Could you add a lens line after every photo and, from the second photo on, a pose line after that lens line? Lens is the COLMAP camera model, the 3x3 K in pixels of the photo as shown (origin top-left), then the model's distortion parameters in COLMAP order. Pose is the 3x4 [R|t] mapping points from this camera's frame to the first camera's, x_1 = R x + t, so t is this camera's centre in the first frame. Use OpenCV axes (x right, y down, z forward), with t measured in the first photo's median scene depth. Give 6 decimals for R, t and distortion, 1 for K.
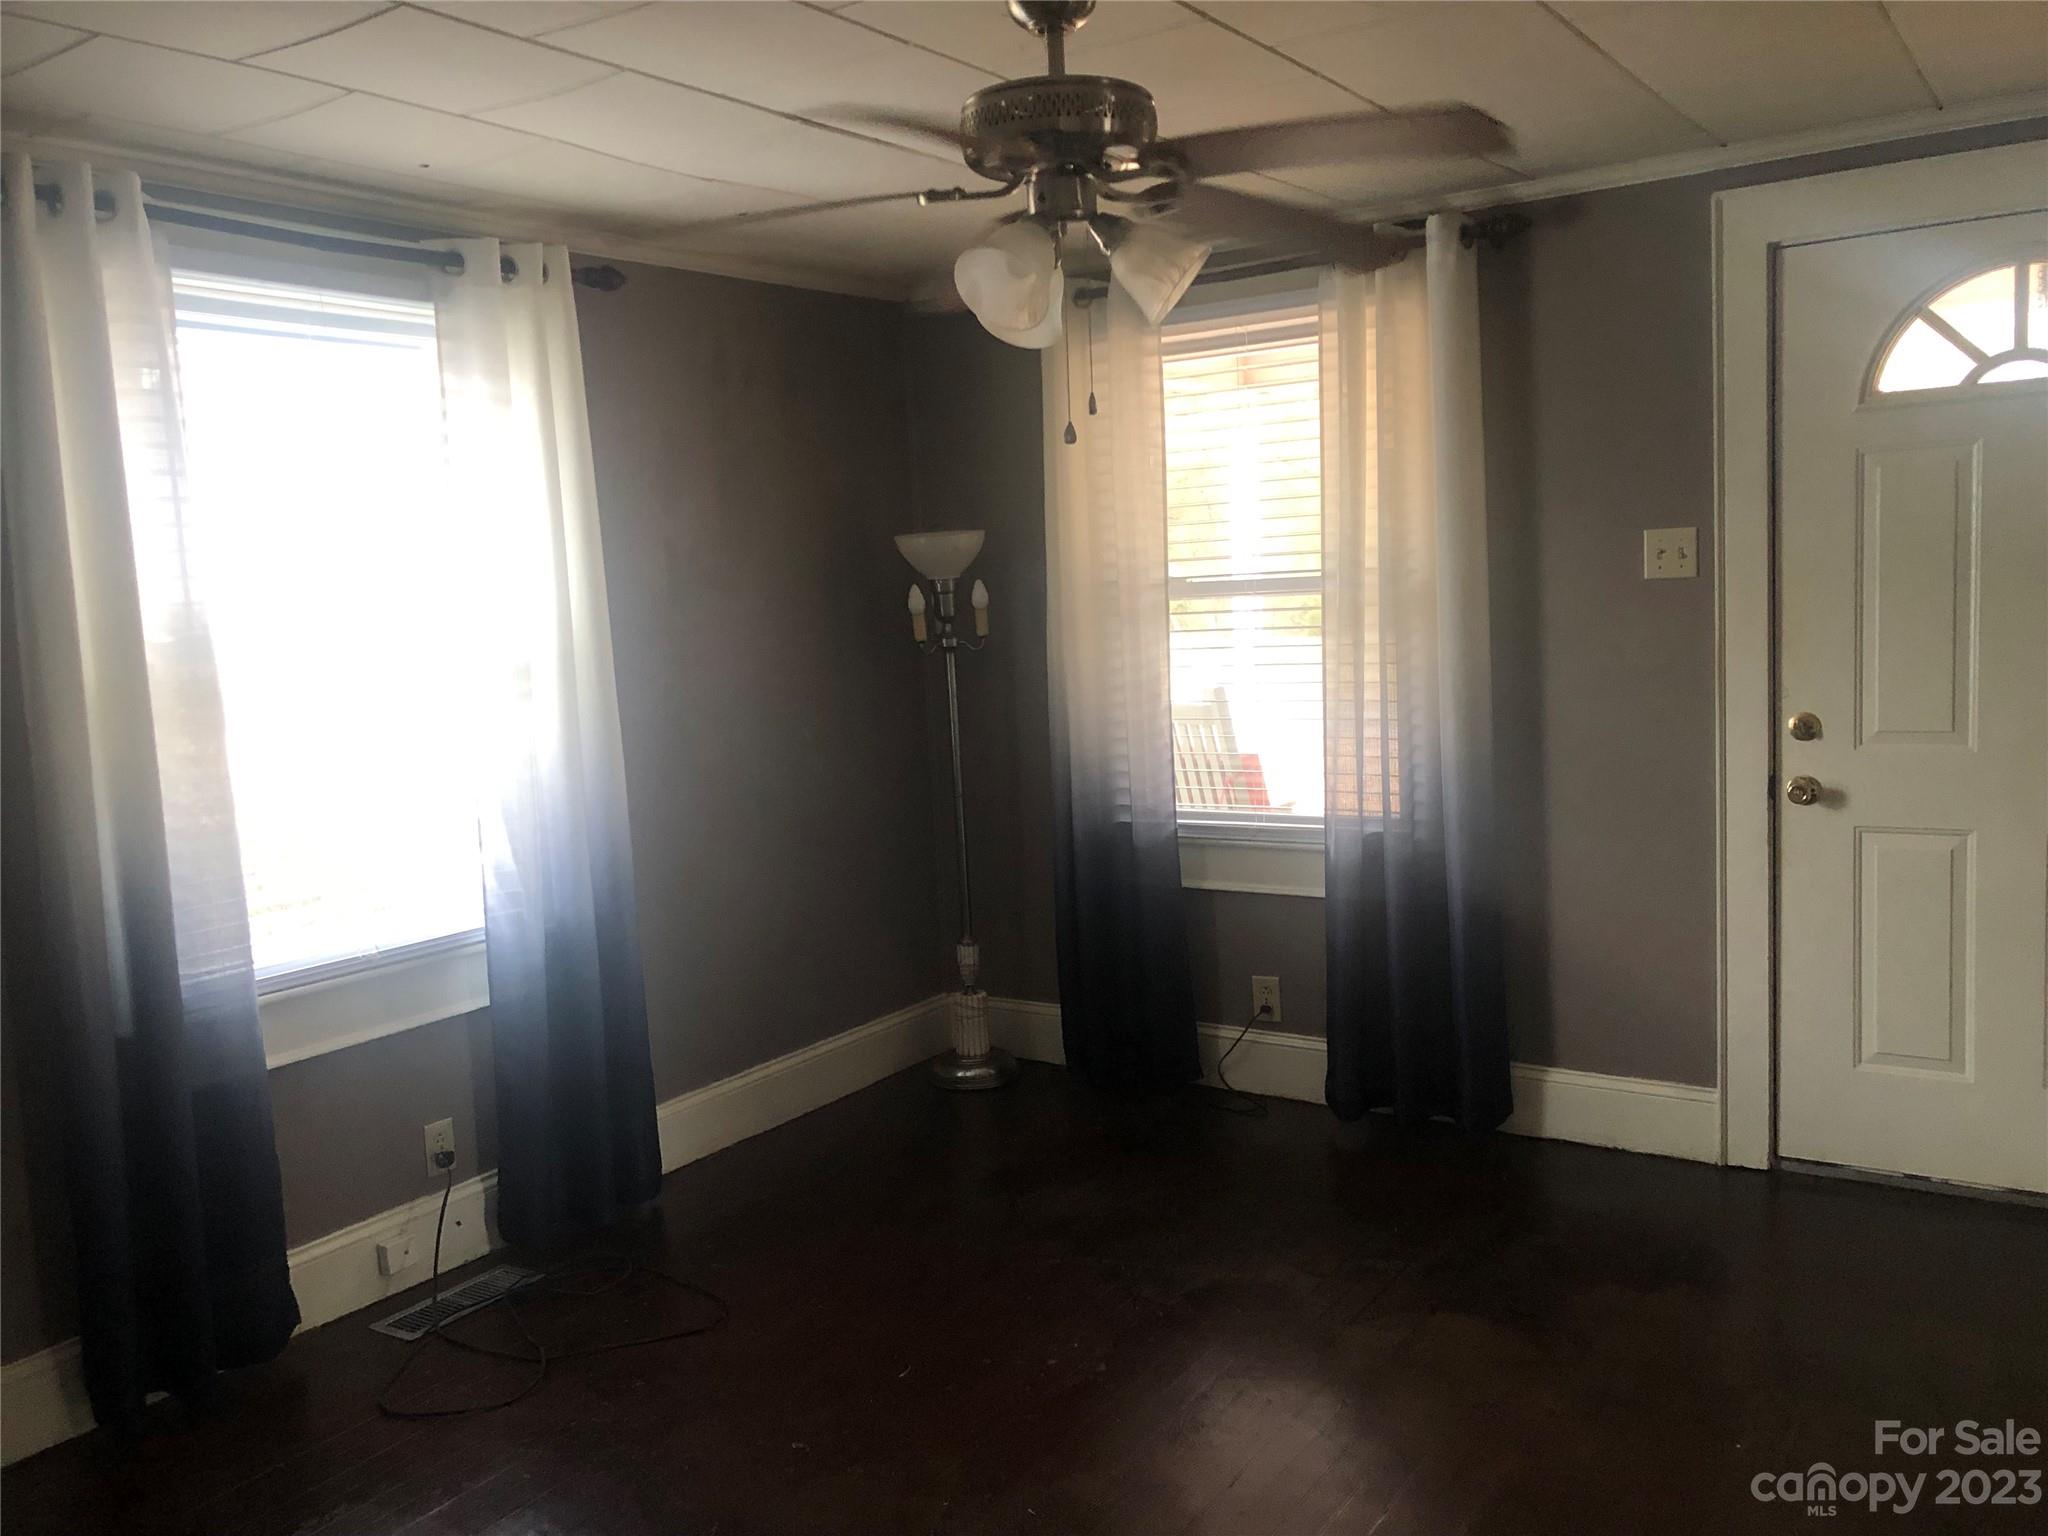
lens RADIAL K [[1673.7, 0, 1032.1], [0, 1673.7, 764.4], [0, 0, 1]] dist [0.086531, -0.062510]
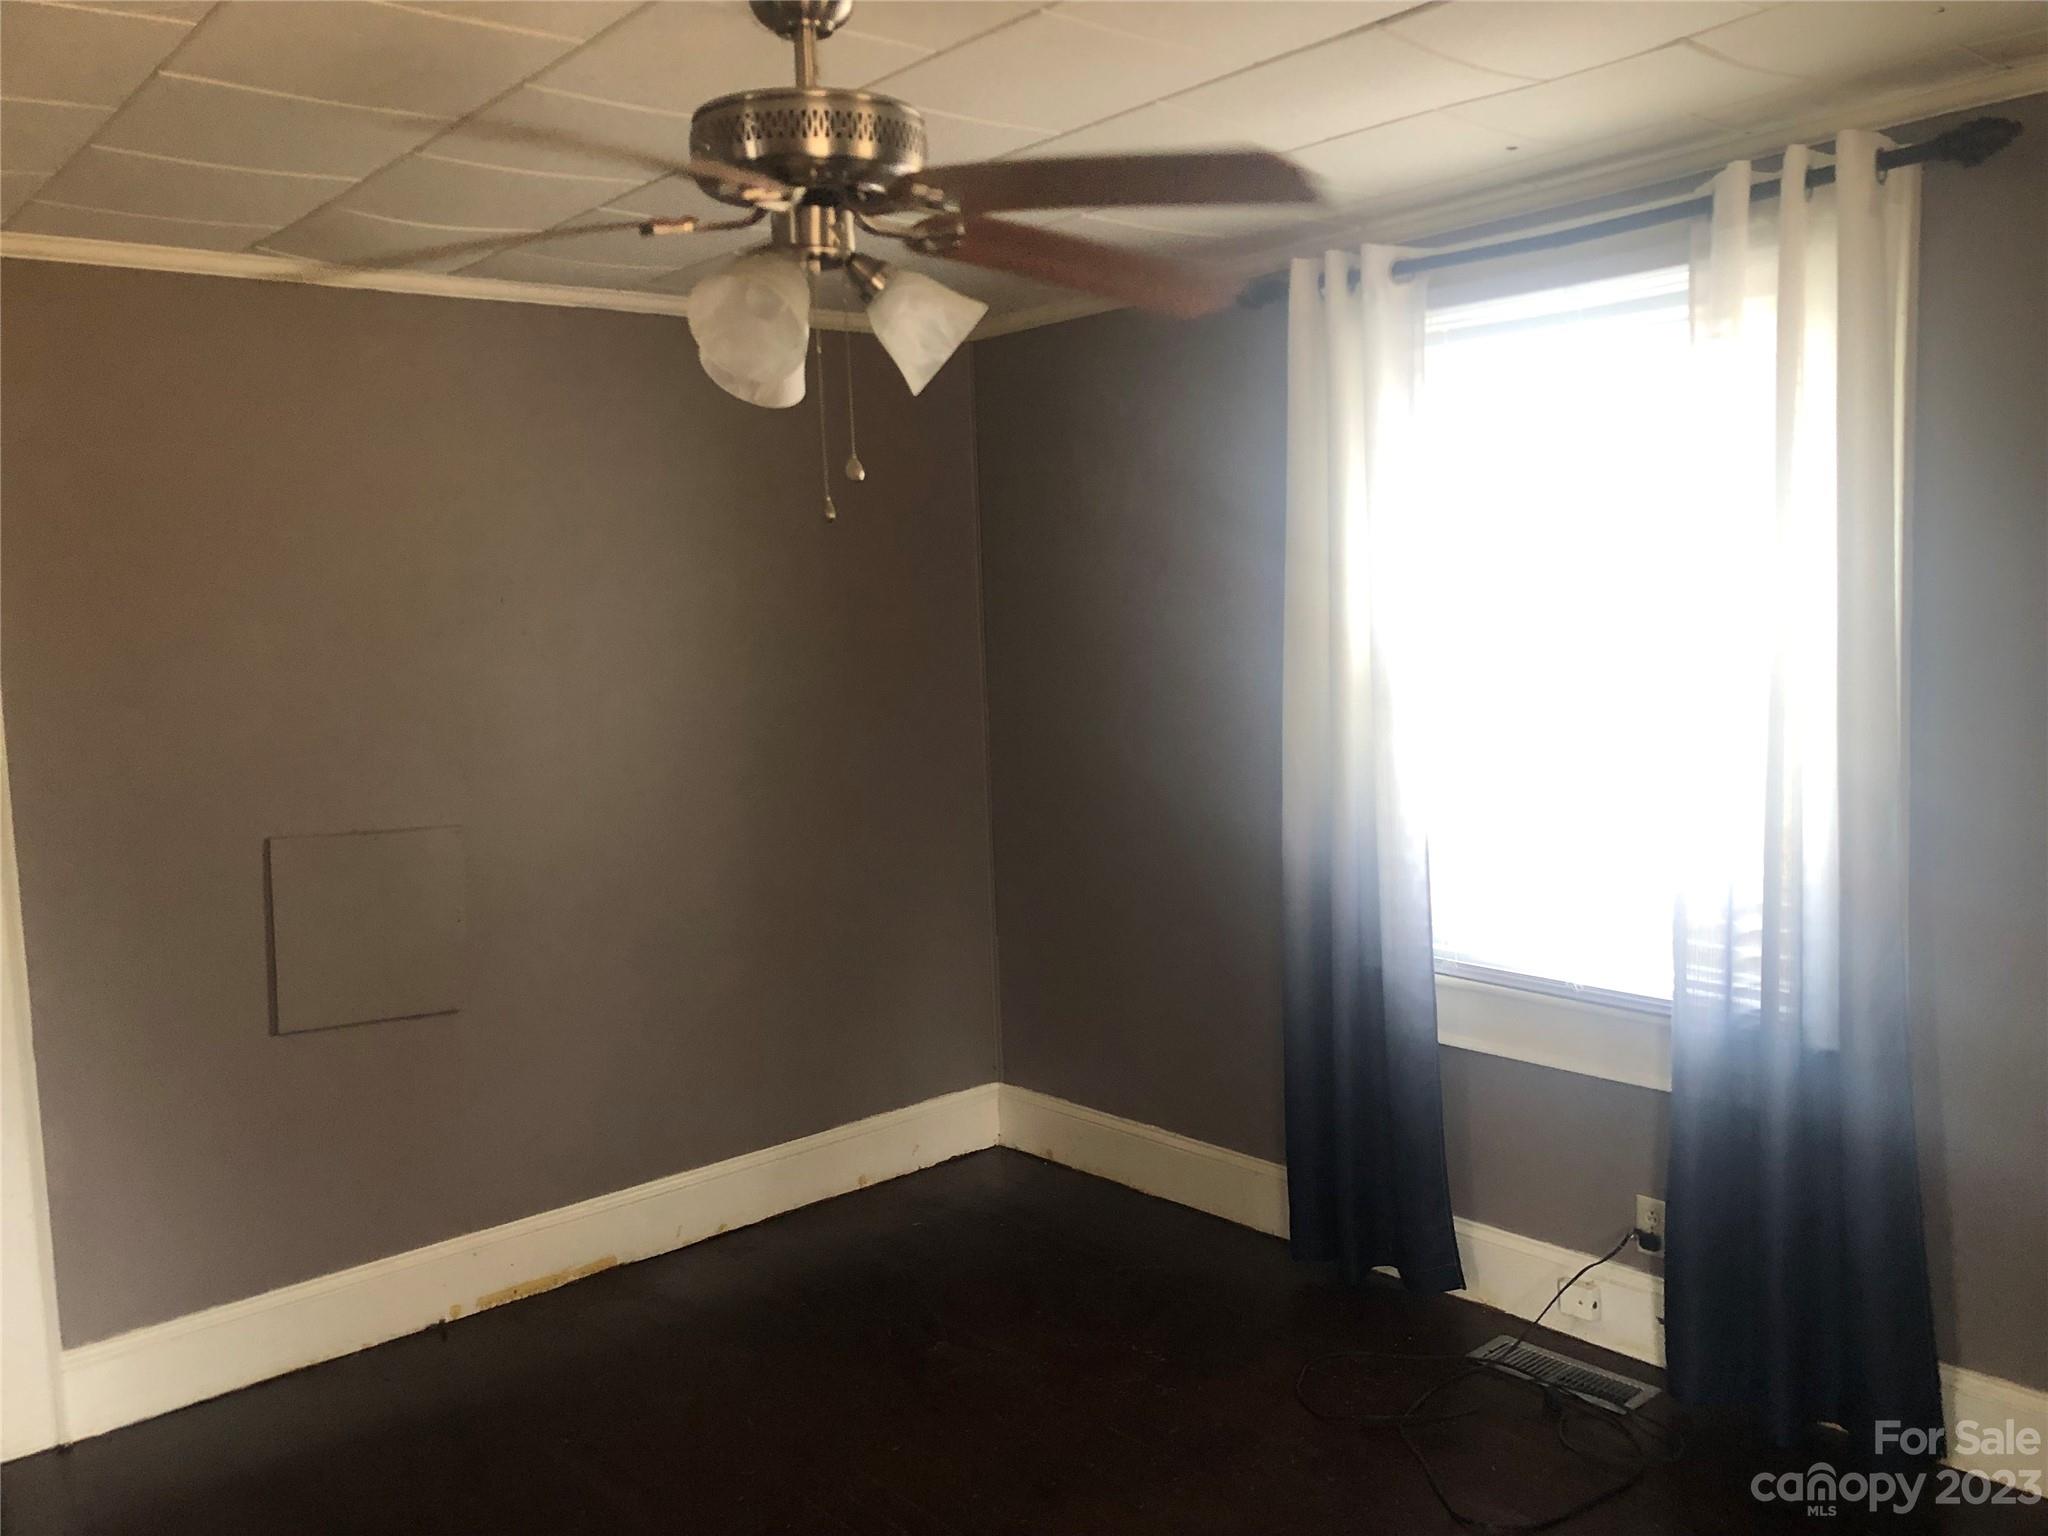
lens RADIAL K [[1673.7, 0, 1032.1], [0, 1673.7, 764.4], [0, 0, 1]] dist [0.086531, -0.062510]
pose [[-0.250644, 0.159085, -0.954919, 0.575016], [-0.060409, 0.981913, 0.179438, -0.161445], [0.966193, 0.102661, -0.236501, 0.919155]]
